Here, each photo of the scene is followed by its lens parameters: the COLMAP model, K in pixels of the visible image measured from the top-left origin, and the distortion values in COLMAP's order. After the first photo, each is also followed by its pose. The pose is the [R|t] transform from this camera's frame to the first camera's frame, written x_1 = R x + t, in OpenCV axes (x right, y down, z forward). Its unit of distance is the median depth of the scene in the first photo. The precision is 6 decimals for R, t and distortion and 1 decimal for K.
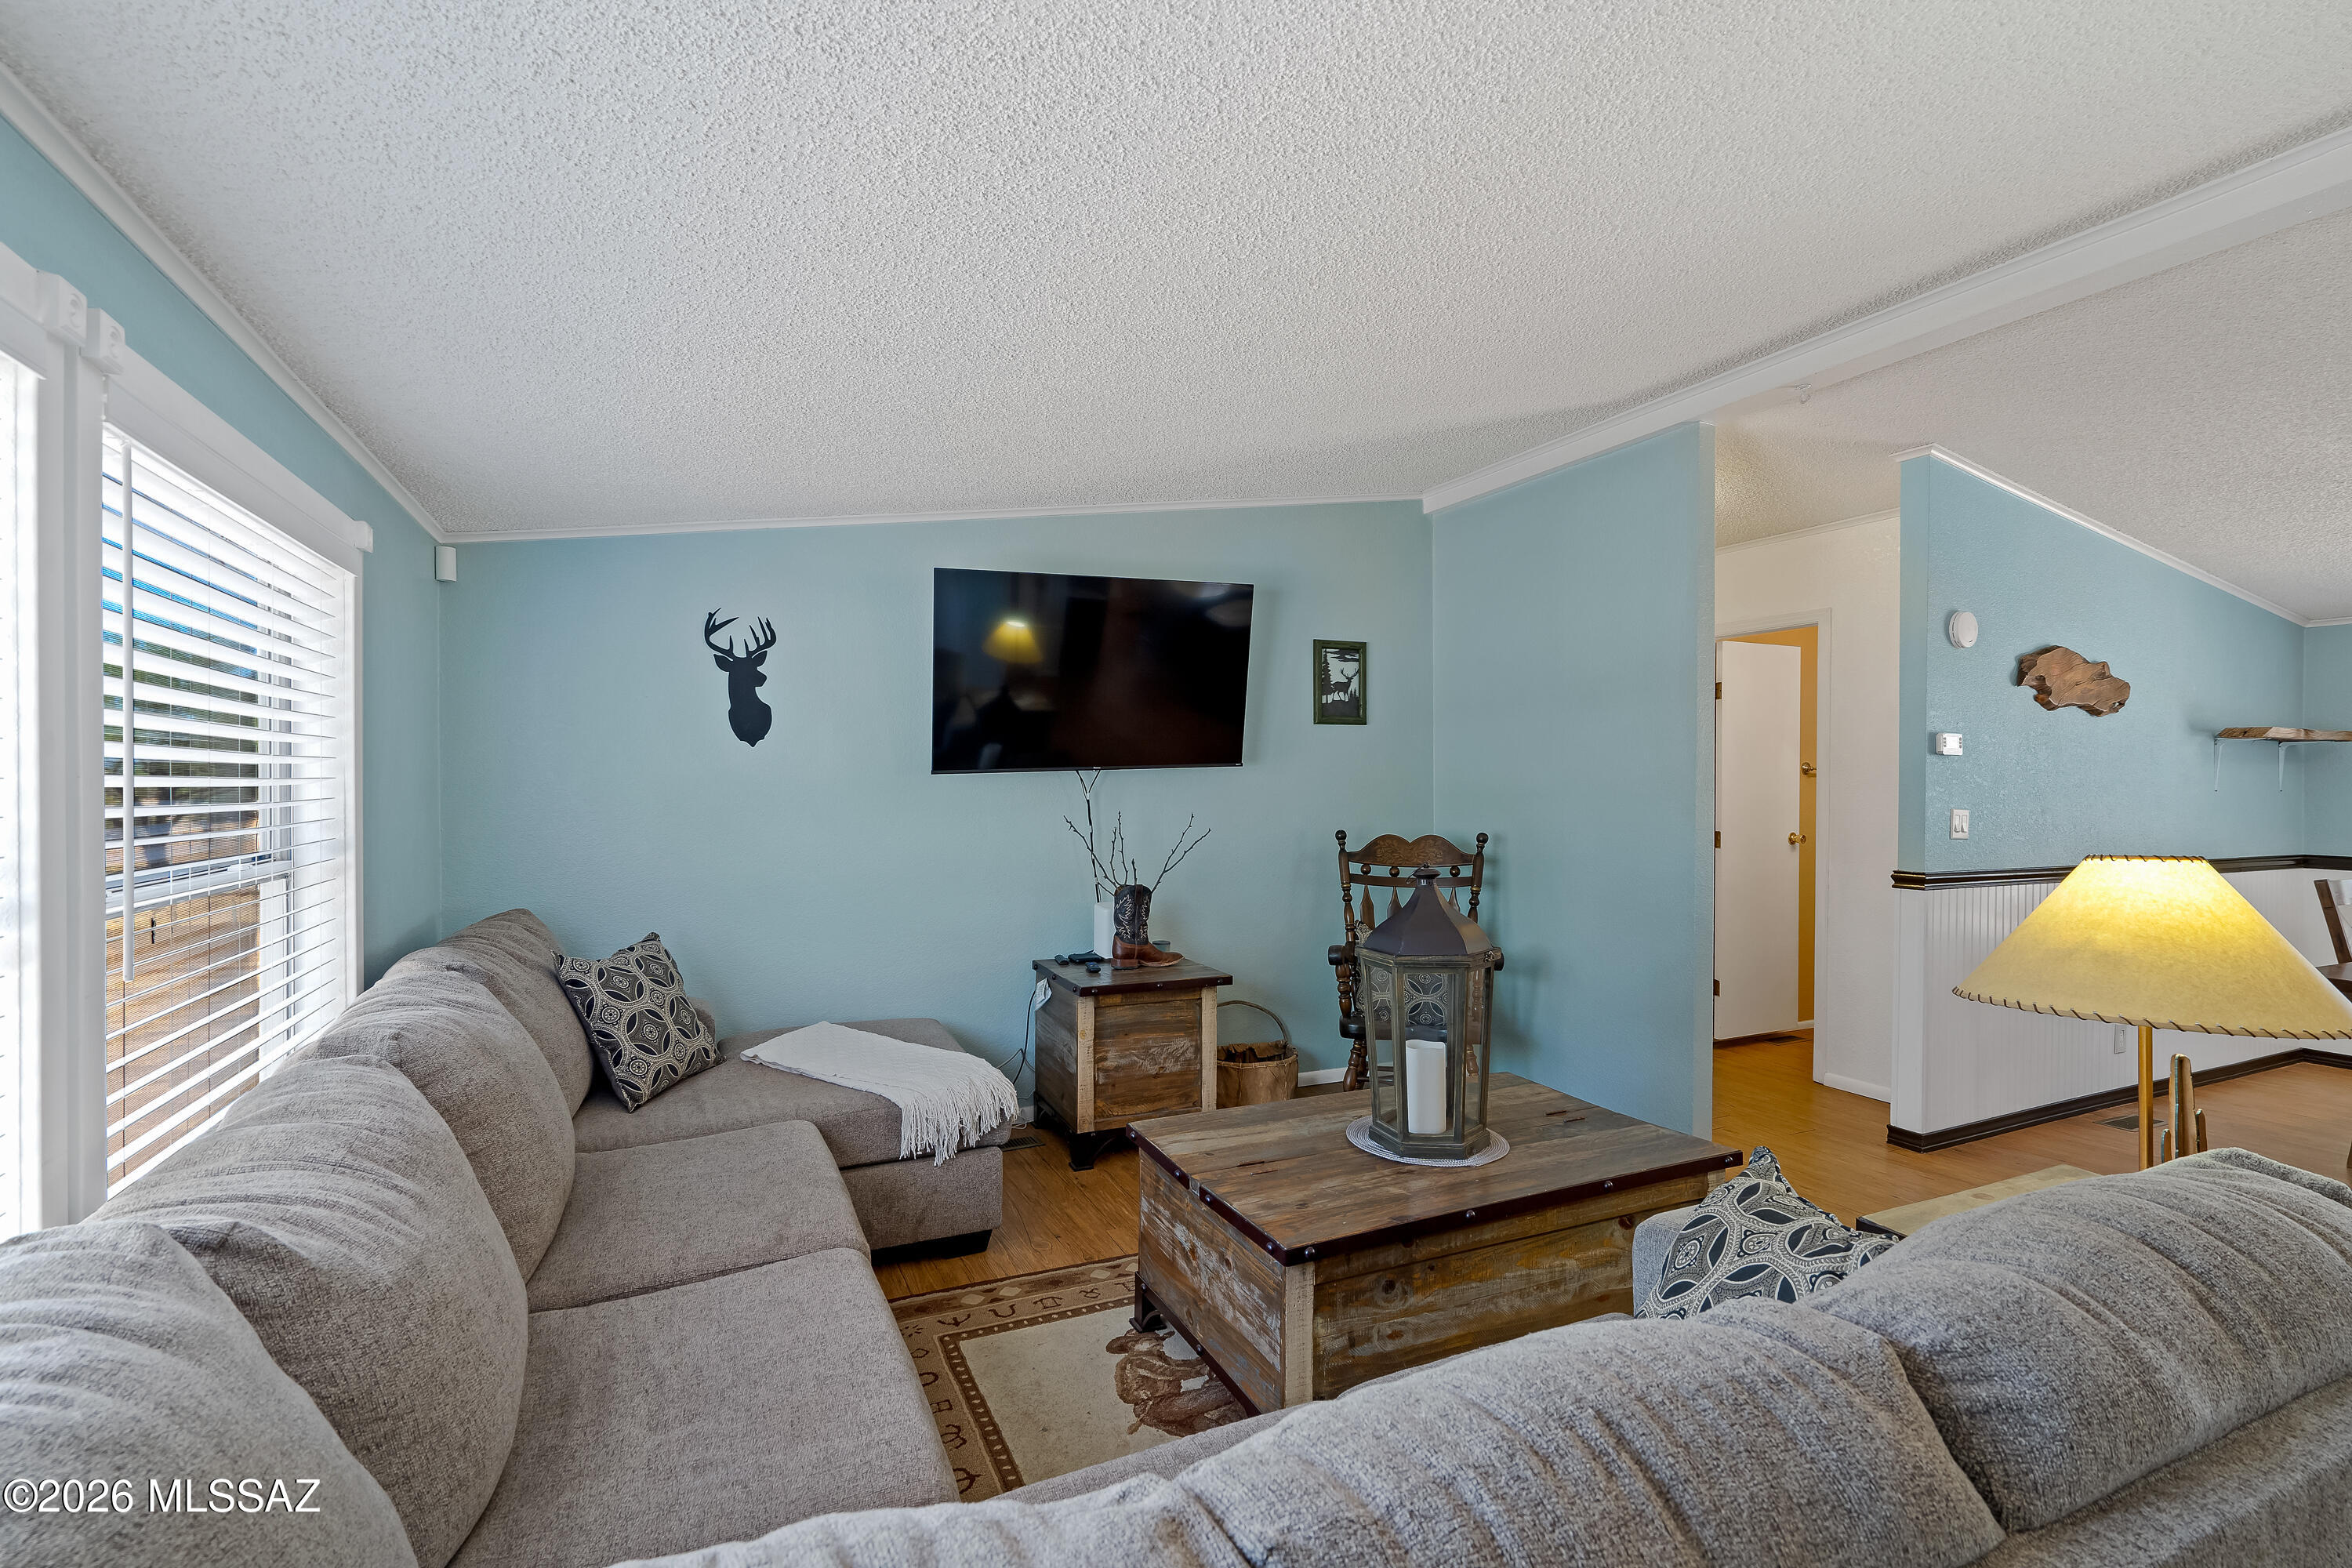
lens RADIAL K [[1076.9, 0, 1174.2], [0, 1076.9, 791.1], [0, 0, 1]] dist [-0.002364, 0.000260]
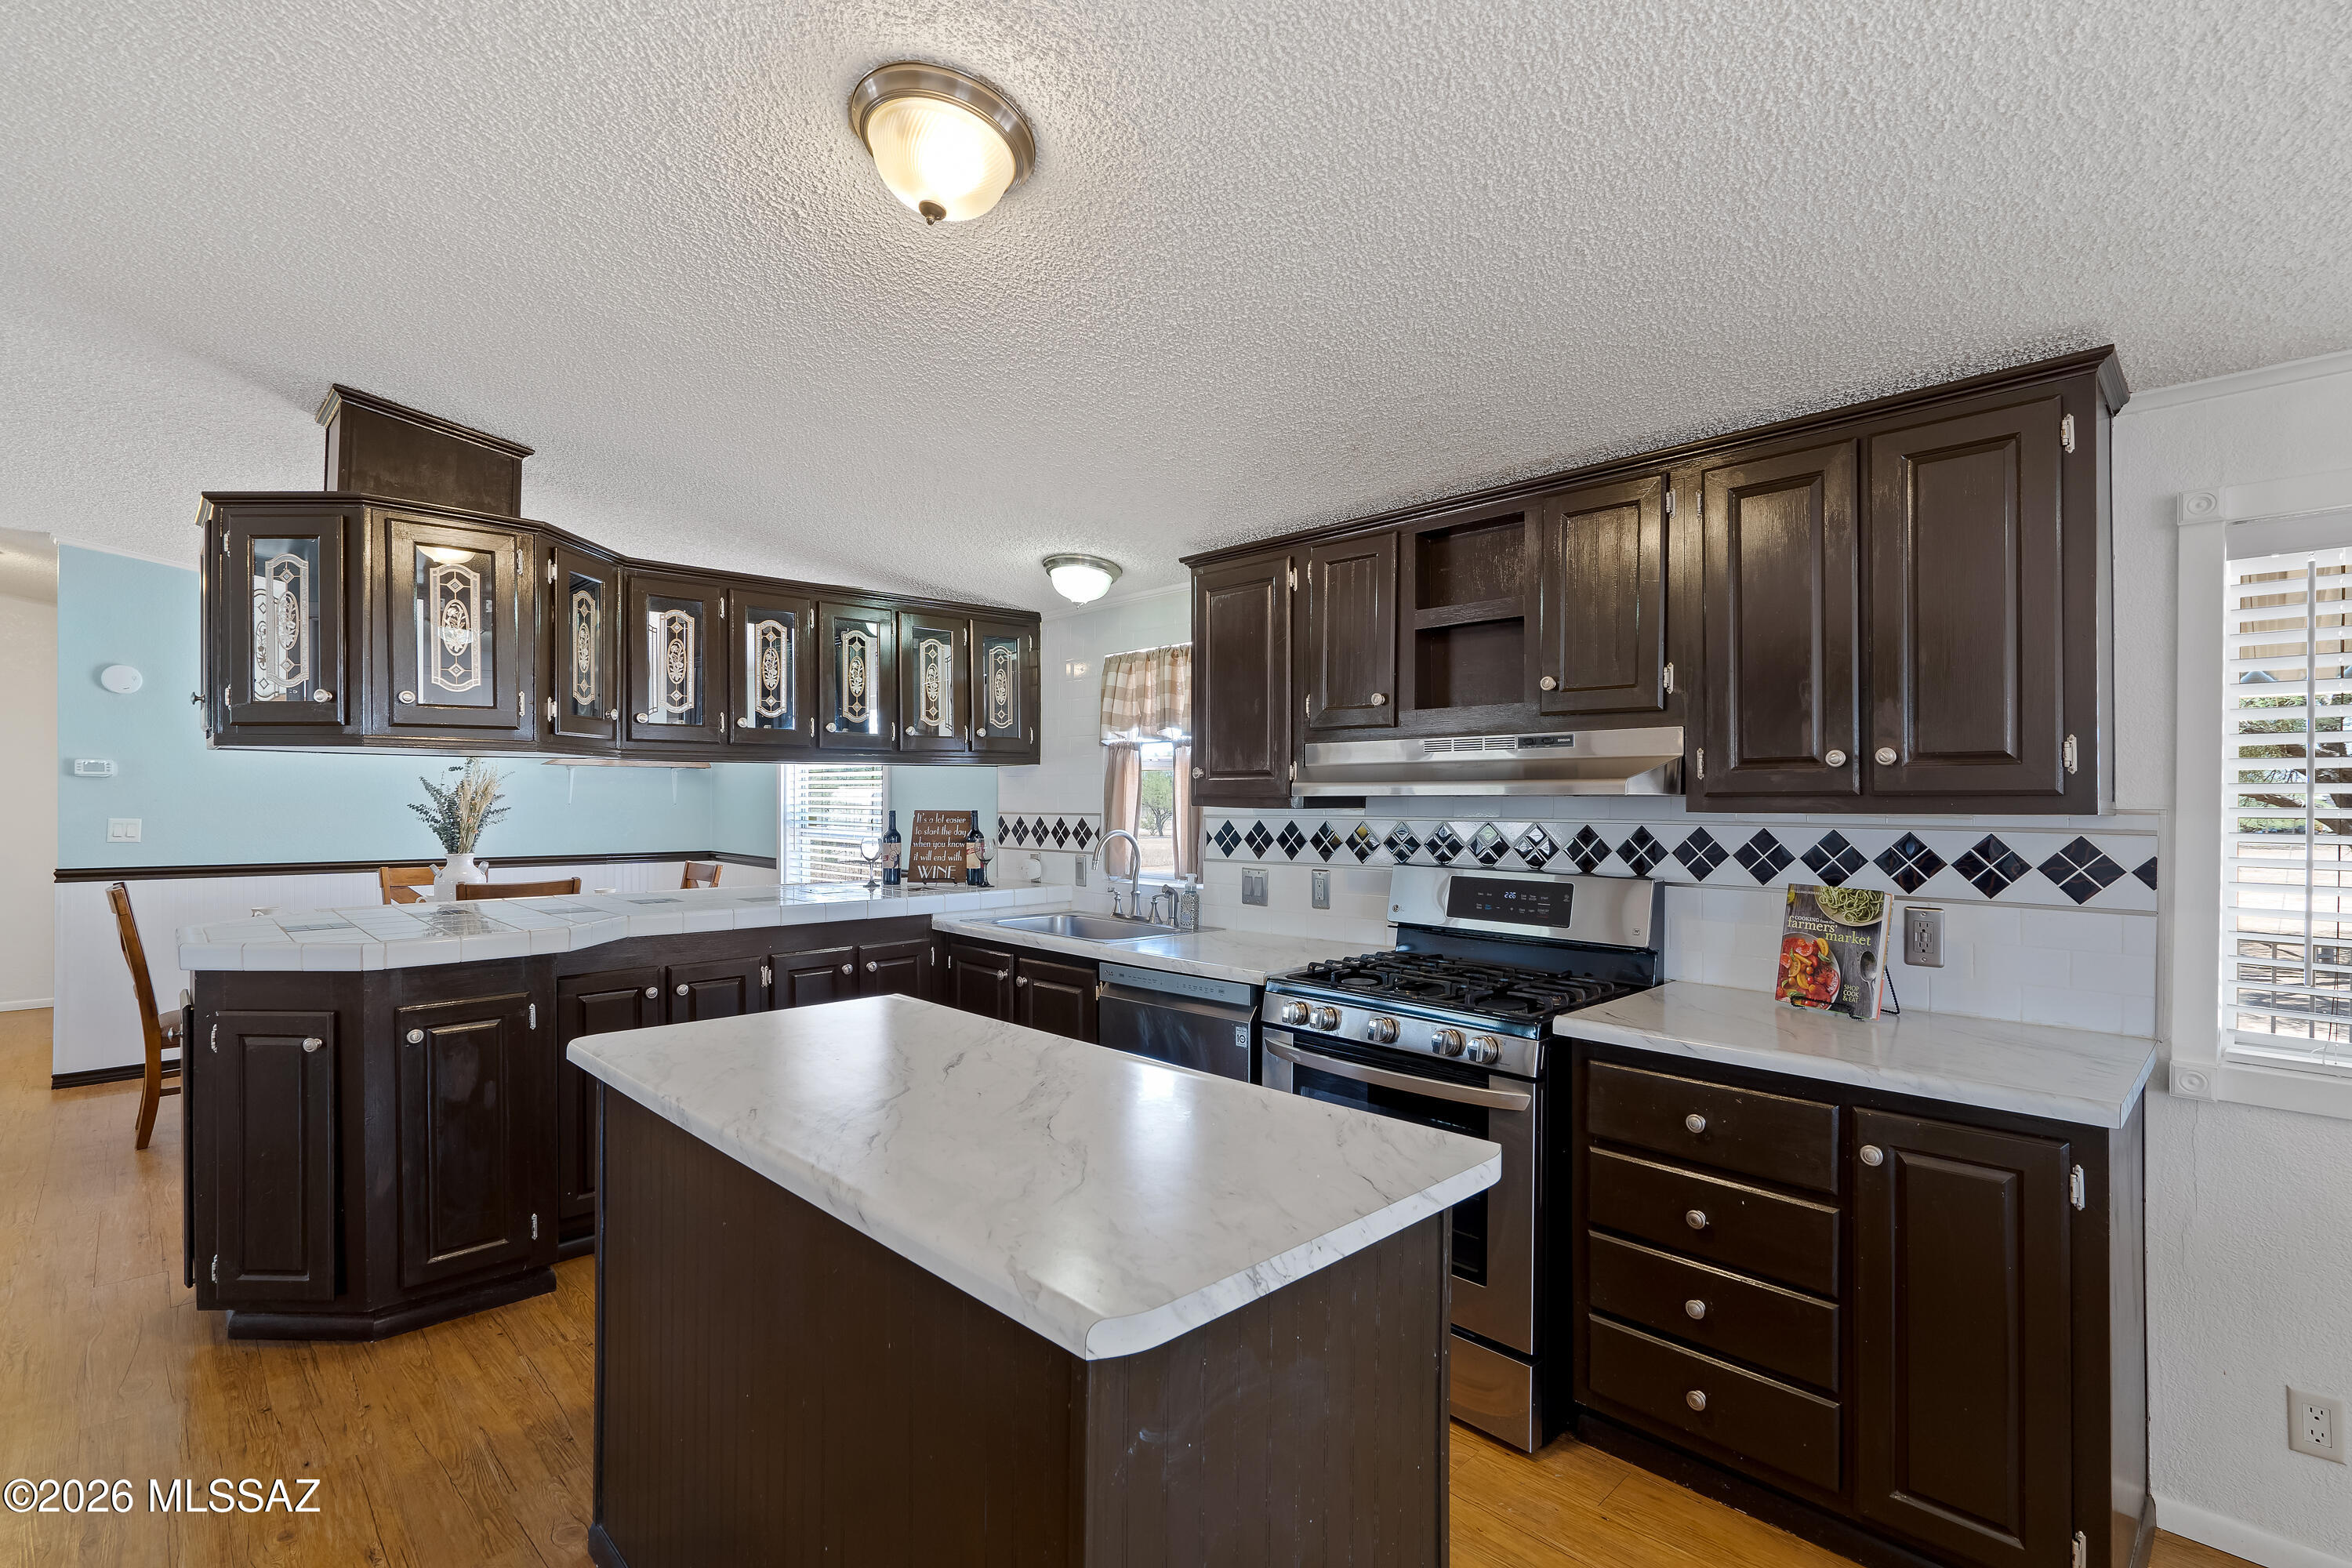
lens RADIAL K [[1076.9, 0, 1174.2], [0, 1076.9, 791.1], [0, 0, 1]] dist [-0.002364, 0.000260]
pose [[0.945485, 0.002160, 0.325657, 1.421305], [0.002230, 0.999912, -0.013109, 0.003526], [-0.325657, 0.013120, 0.945397, -0.581788]]
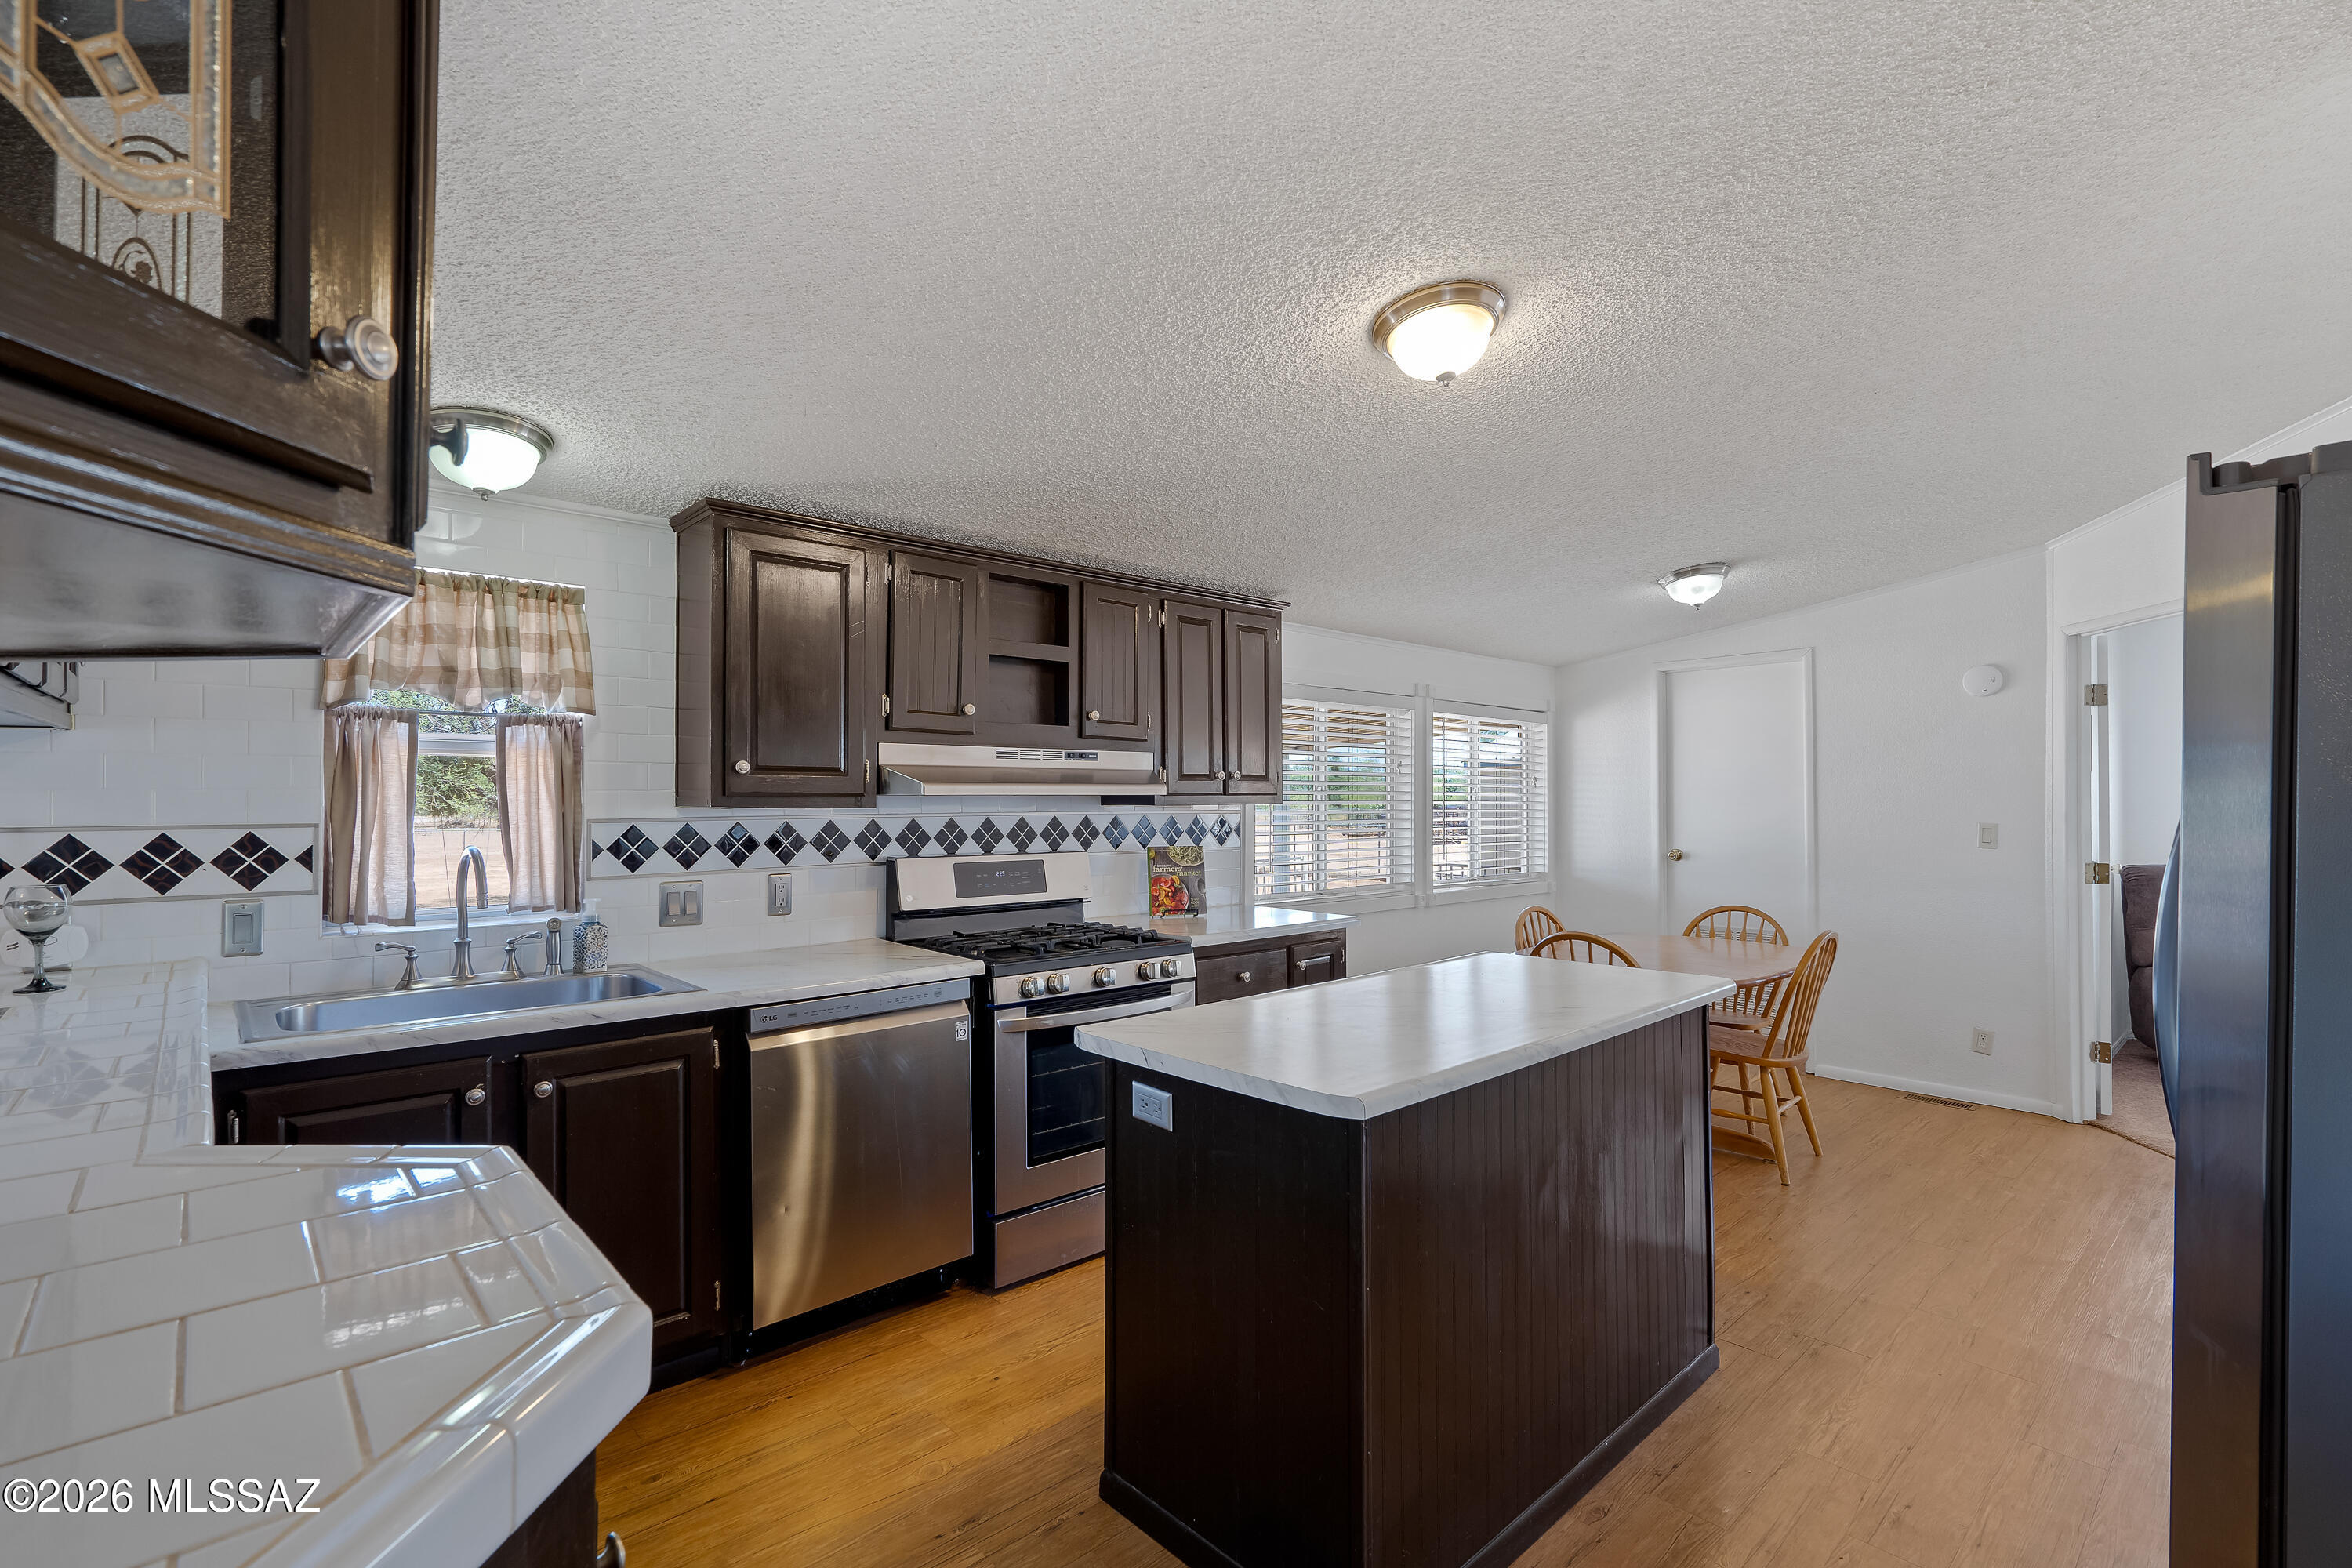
lens RADIAL K [[1076.9, 0, 1174.2], [0, 1076.9, 791.1], [0, 0, 1]] dist [-0.002364, 0.000260]
pose [[-0.299832, 0.000890, 0.953992, 0.988793], [0.004483, 0.999990, 0.000476, -0.004650], [-0.953981, 0.004419, -0.299833, 0.111722]]
